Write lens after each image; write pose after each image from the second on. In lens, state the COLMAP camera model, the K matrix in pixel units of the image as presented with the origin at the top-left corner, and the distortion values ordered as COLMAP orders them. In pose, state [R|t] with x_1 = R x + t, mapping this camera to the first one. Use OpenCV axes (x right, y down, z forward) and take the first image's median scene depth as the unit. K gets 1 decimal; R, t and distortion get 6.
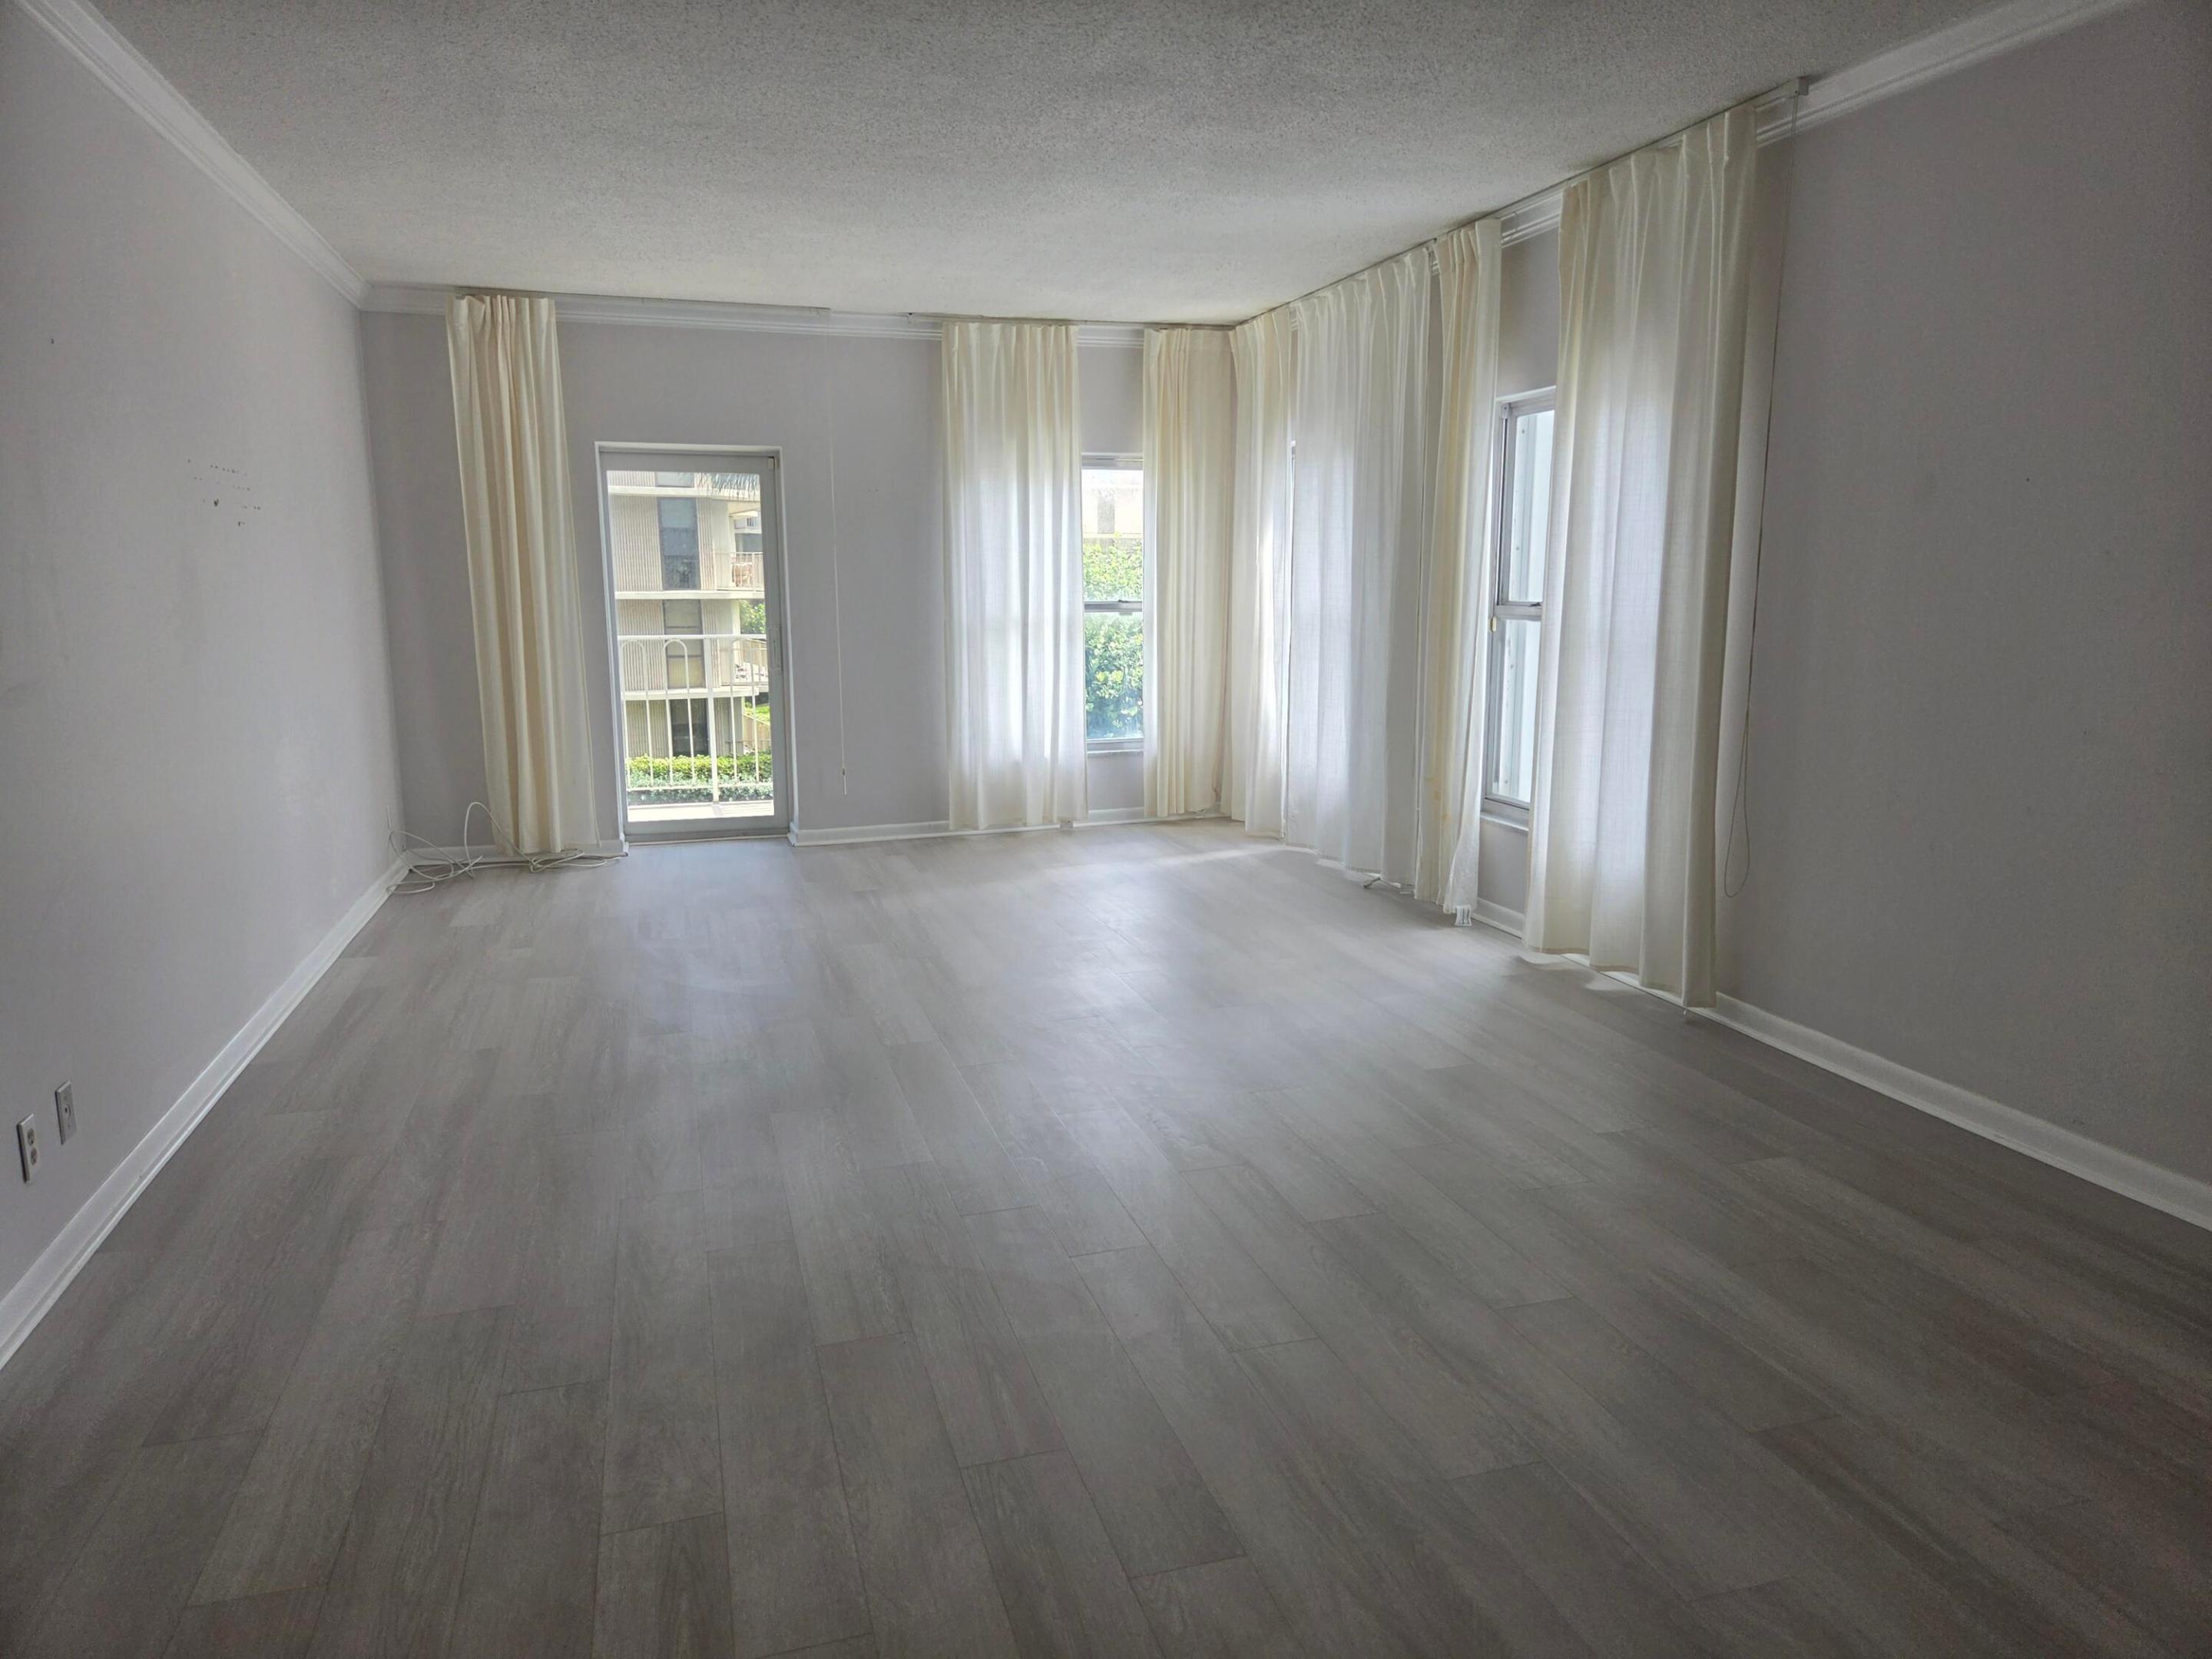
lens RADIAL K [[1518.3, 0, 1107.6], [0, 1518.3, 831.2], [0, 0, 1]] dist [0.077109, -0.056252]
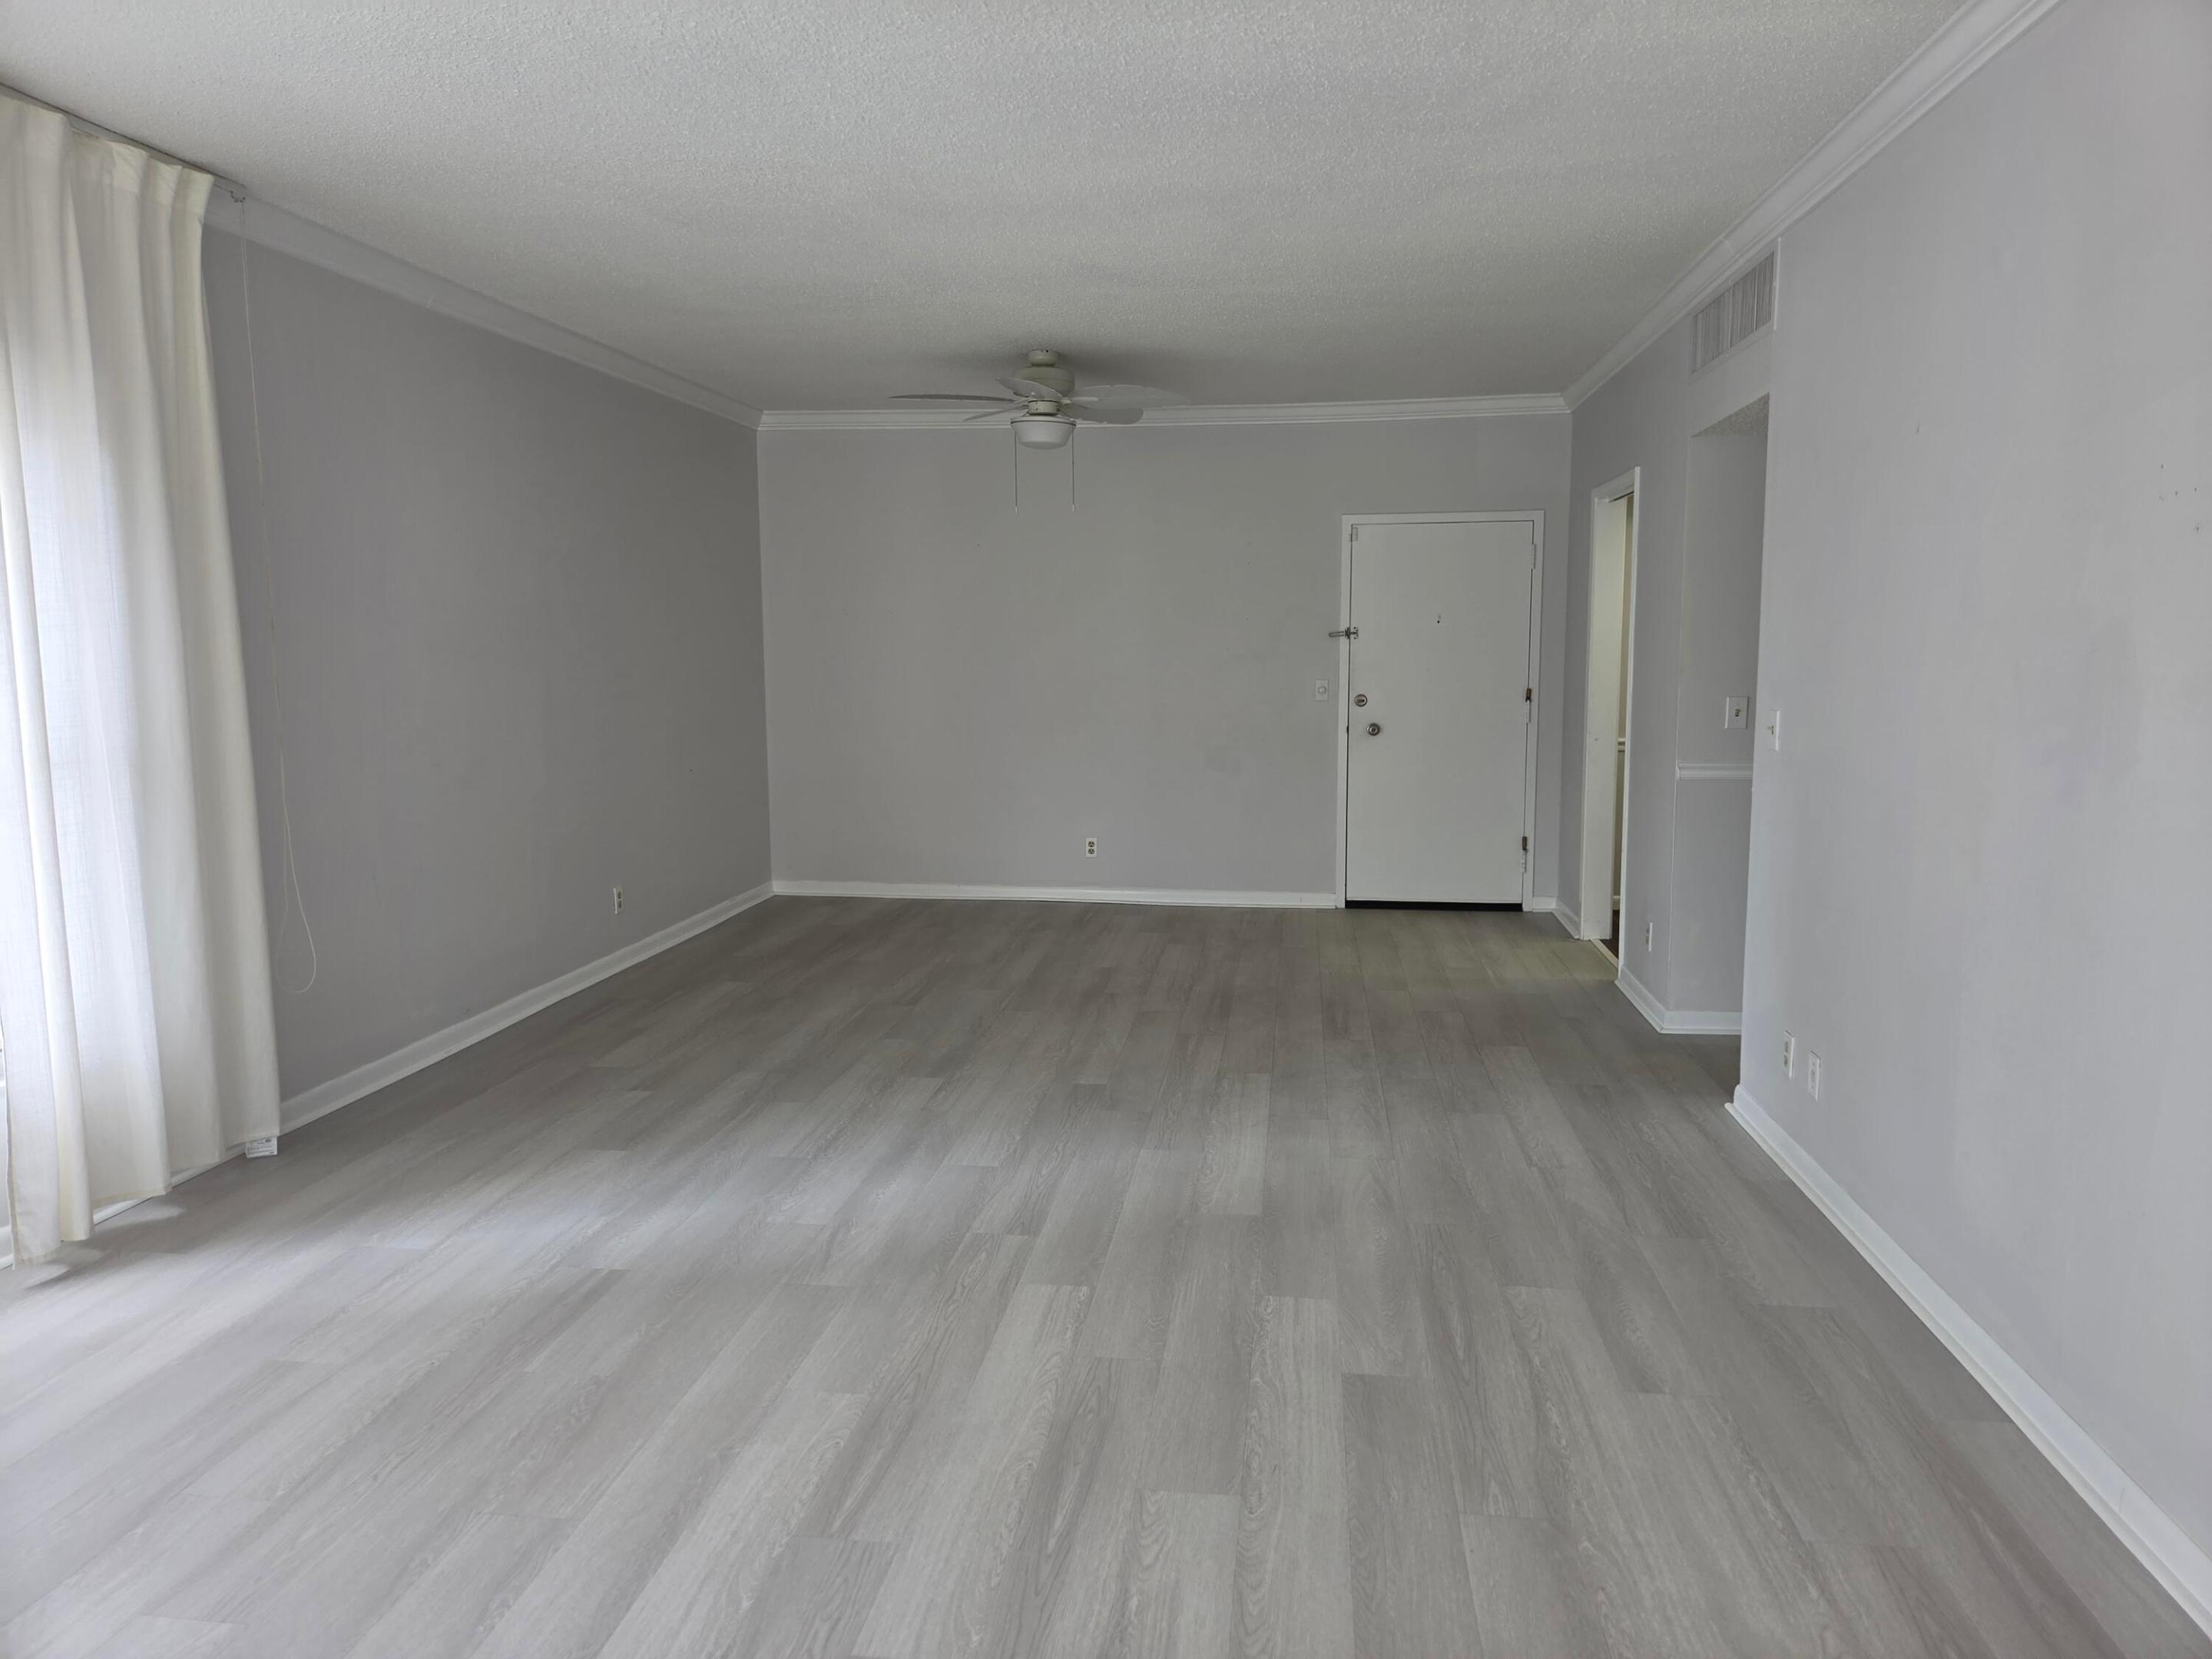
lens RADIAL K [[1518.3, 0, 1105.8], [0, 1518.3, 831.3], [0, 0, 1]] dist [0.077109, -0.056252]
pose [[-0.916371, -0.041959, 0.398126, -0.578759], [0.075156, 0.958779, 0.274034, -0.366084], [-0.393213, 0.281038, -0.875443, 2.081072]]
